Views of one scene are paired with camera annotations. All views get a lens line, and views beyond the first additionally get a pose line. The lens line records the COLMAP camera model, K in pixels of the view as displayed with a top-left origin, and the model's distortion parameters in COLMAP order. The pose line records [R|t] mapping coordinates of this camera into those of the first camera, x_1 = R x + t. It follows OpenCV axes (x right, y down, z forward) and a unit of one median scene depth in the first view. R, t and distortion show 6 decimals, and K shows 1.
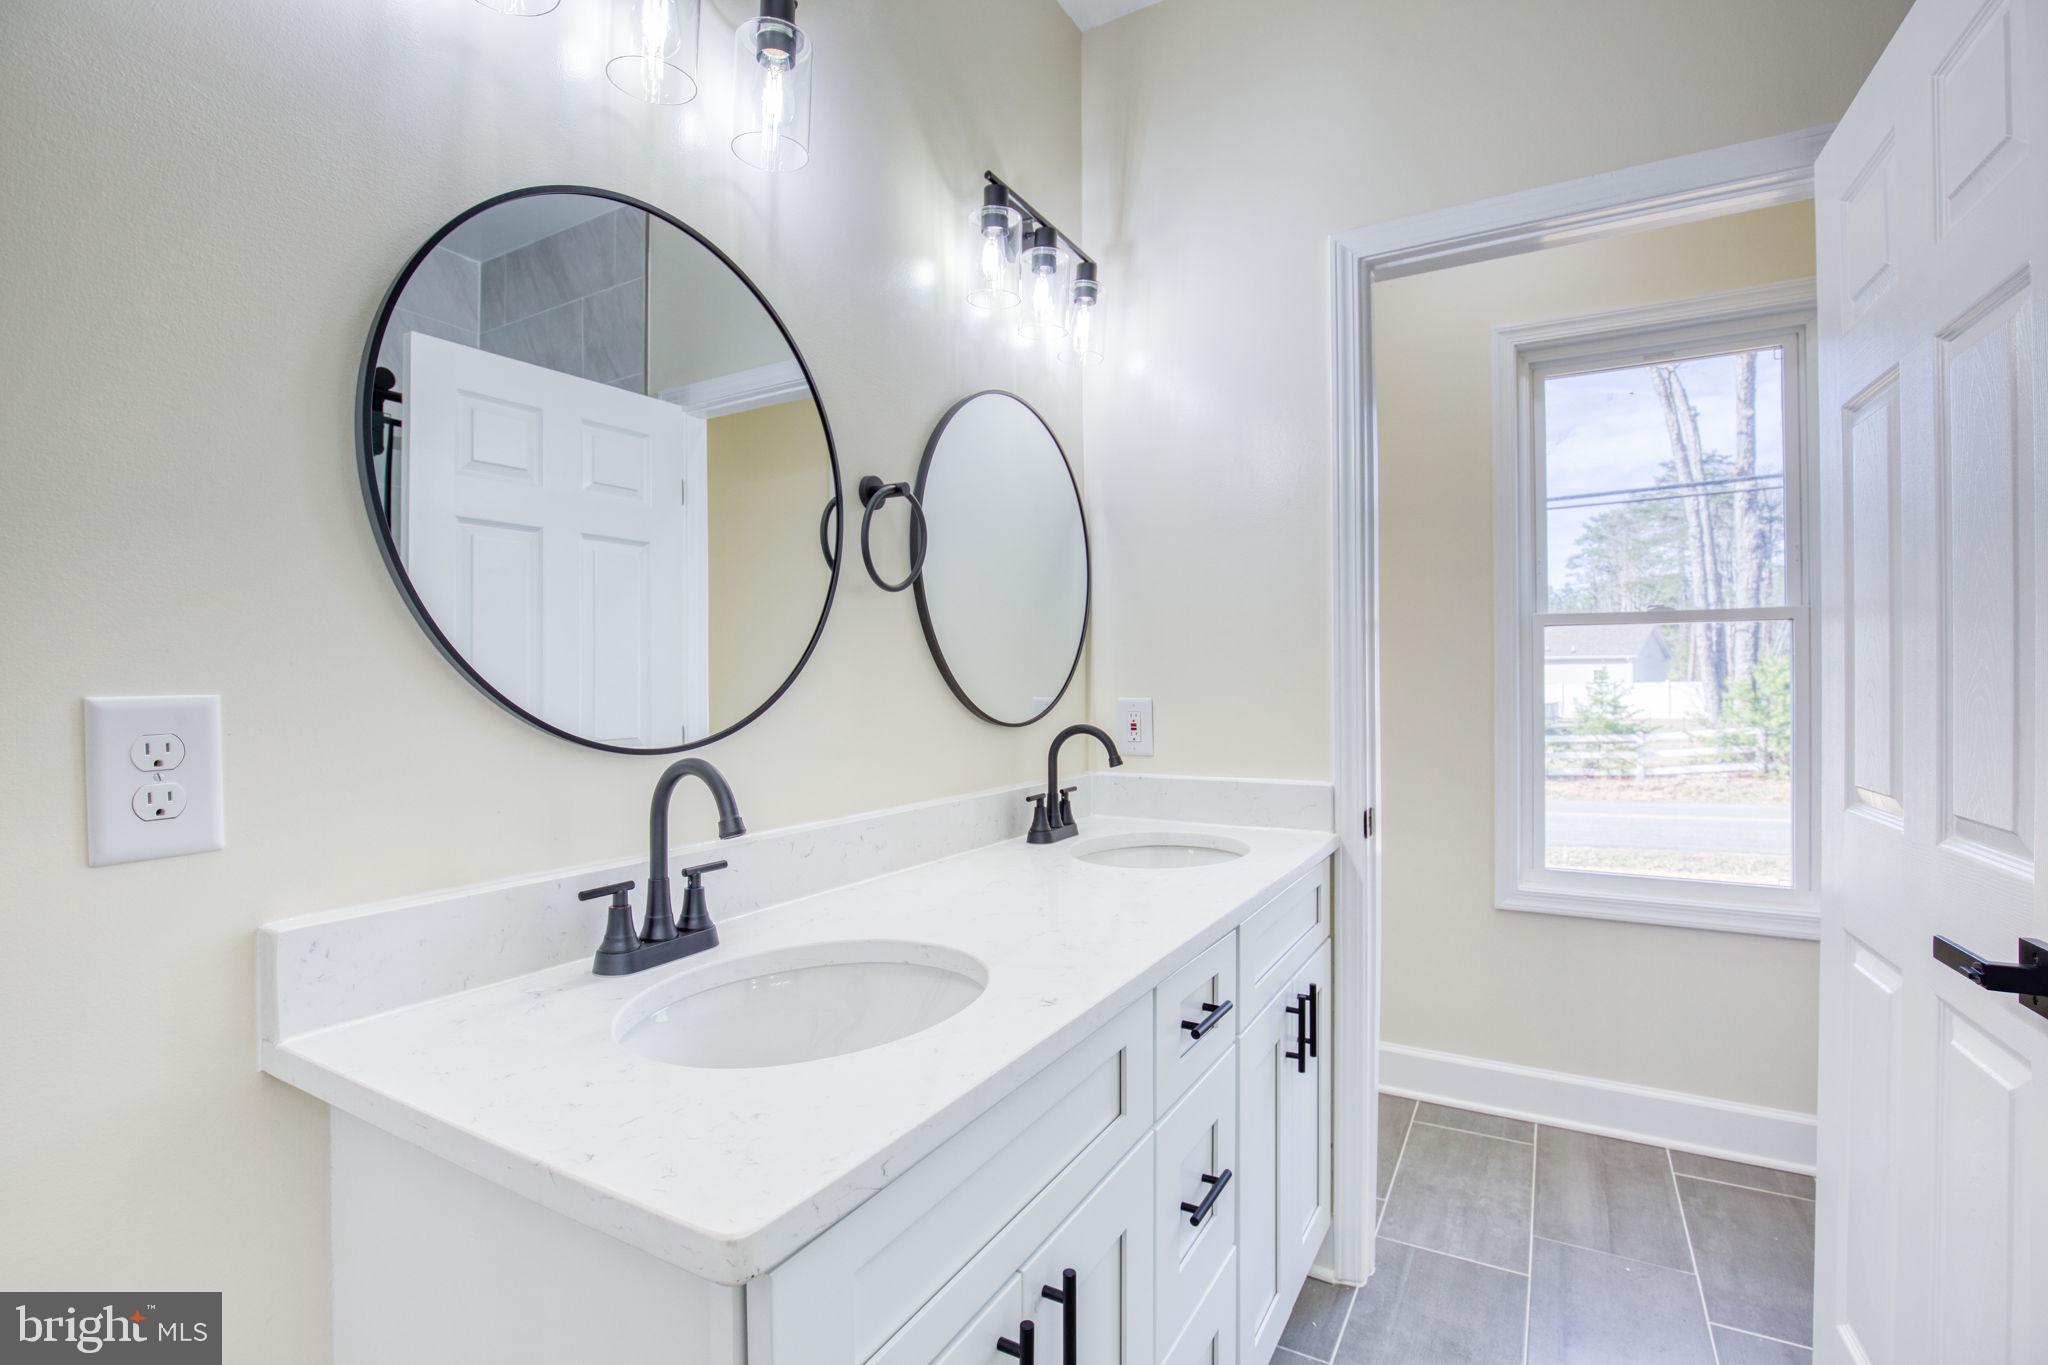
lens RADIAL K [[941.1, 0, 1028.5], [0, 941.1, 680.8], [0, 0, 1]] dist [-0.036340, 0.008082]
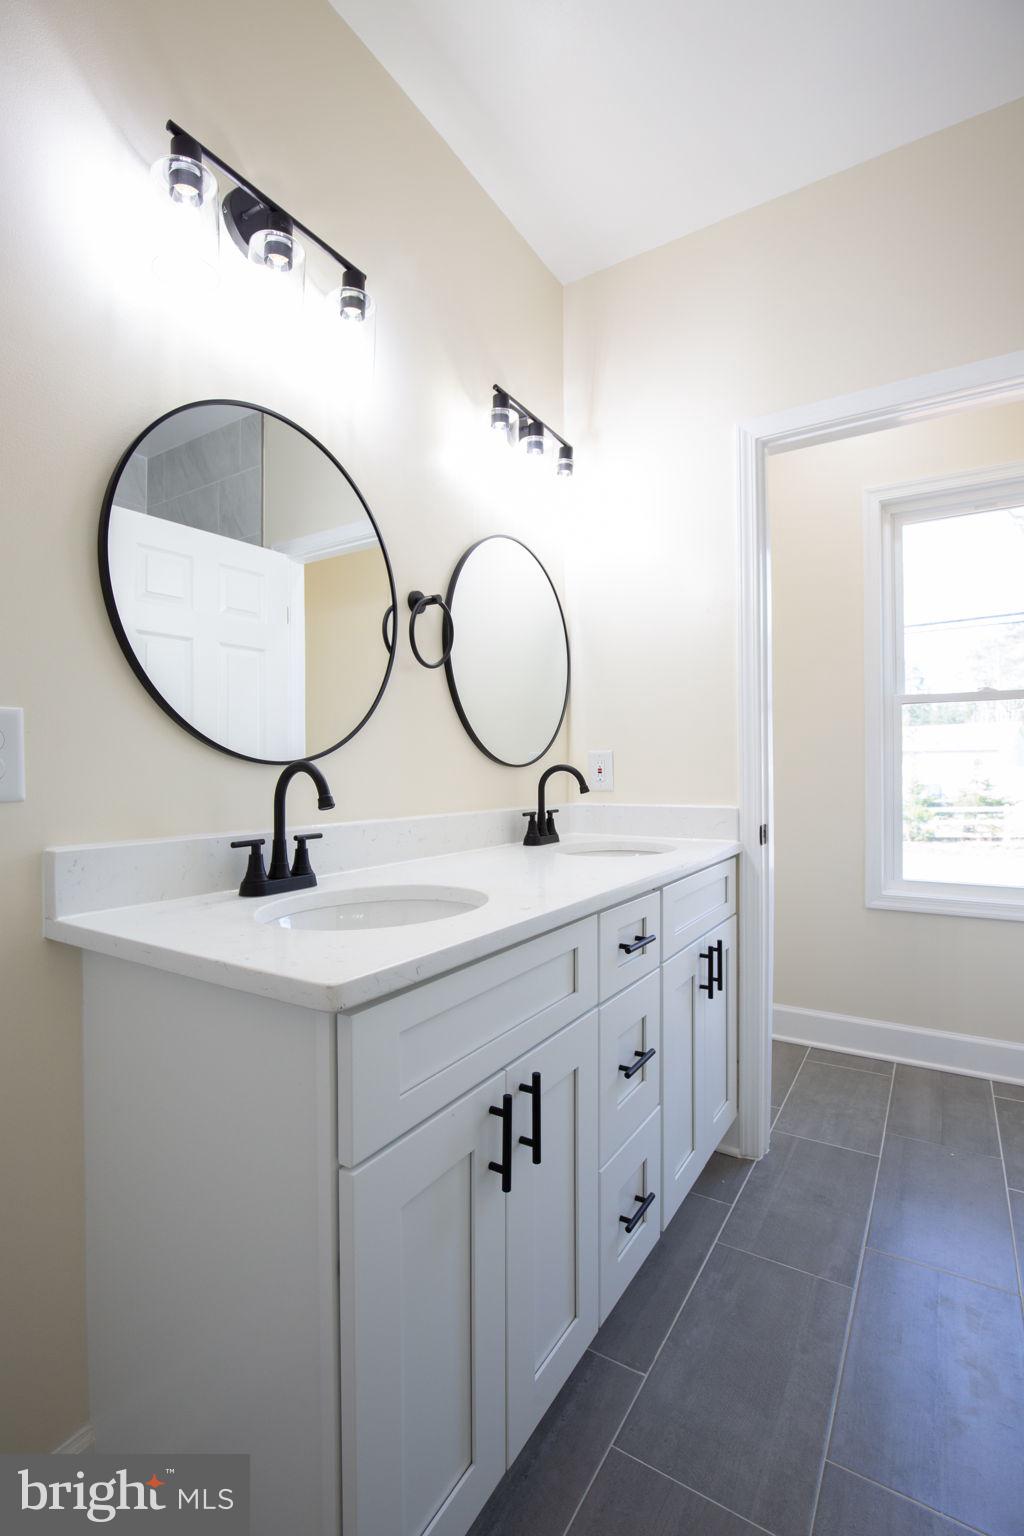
lens RADIAL K [[705.8, 0, 504.4], [0, 705.8, 770.3], [0, 0, 1]] dist [-0.036340, 0.008082]
pose [[0.998798, -0.000561, -0.049006, 0.022535], [0.000669, 0.999997, 0.002197, 0.053418], [0.049005, -0.002227, 0.998796, -0.091456]]
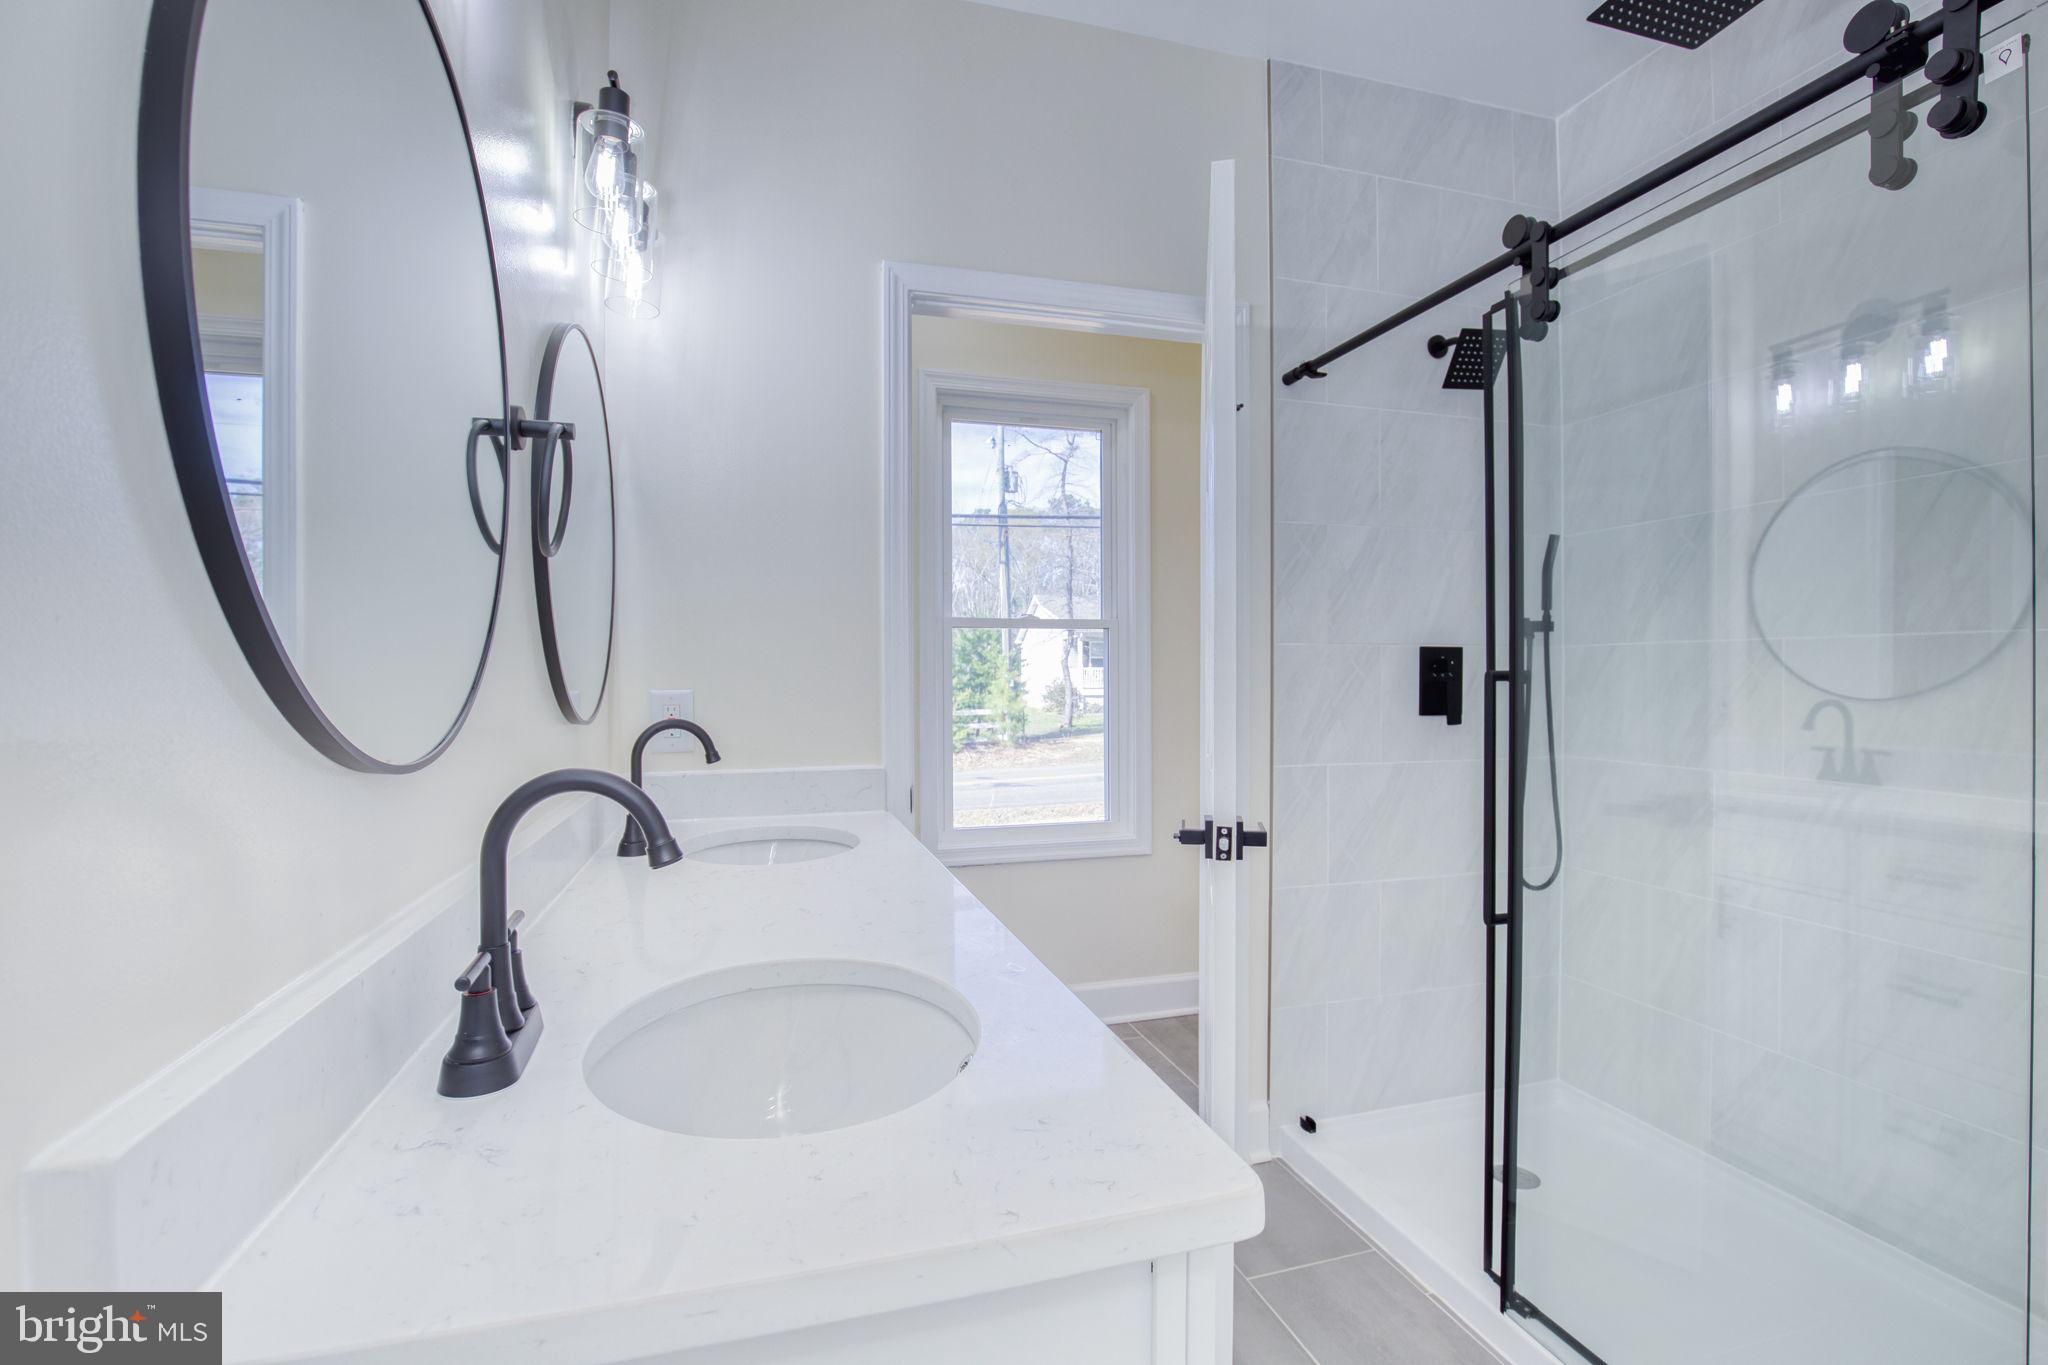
lens RADIAL K [[941.1, 0, 1028.5], [0, 941.1, 680.8], [0, 0, 1]] dist [-0.036340, 0.008082]
pose [[0.695754, -0.003217, 0.718273, -0.357243], [-0.001119, 0.999984, 0.005562, 0.004462], [-0.718279, -0.004674, 0.695739, 0.128156]]
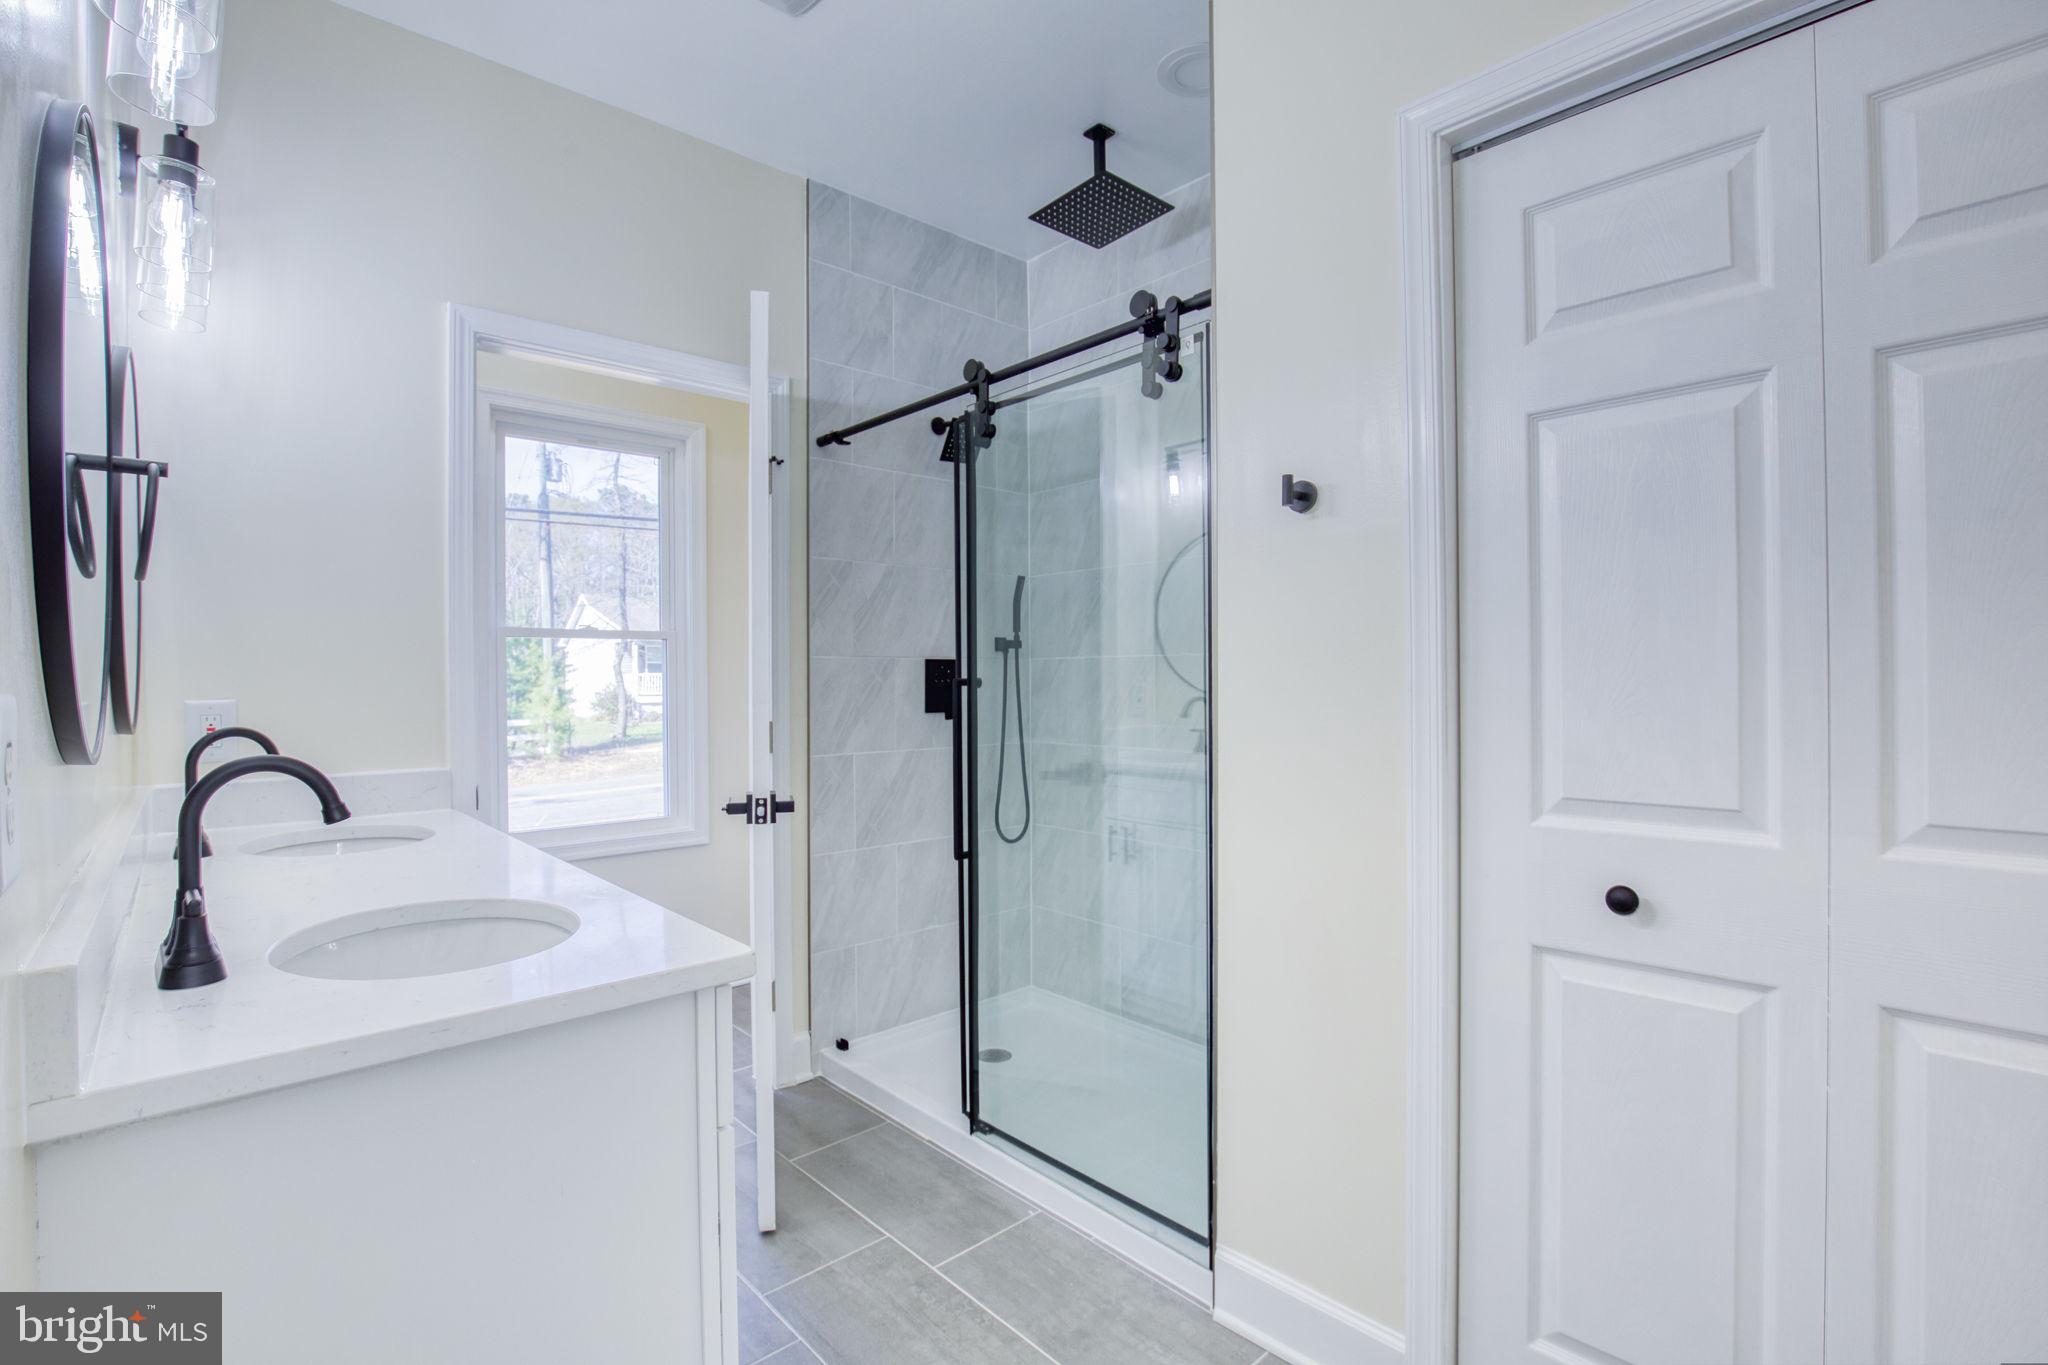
lens RADIAL K [[941.1, 0, 1028.5], [0, 941.1, 680.8], [0, 0, 1]] dist [-0.036340, 0.008082]
pose [[0.311046, -0.001762, 0.950393, -0.589132], [0.003737, 0.999993, 0.000631, 0.001680], [-0.950387, 0.003355, 0.311051, -0.061564]]
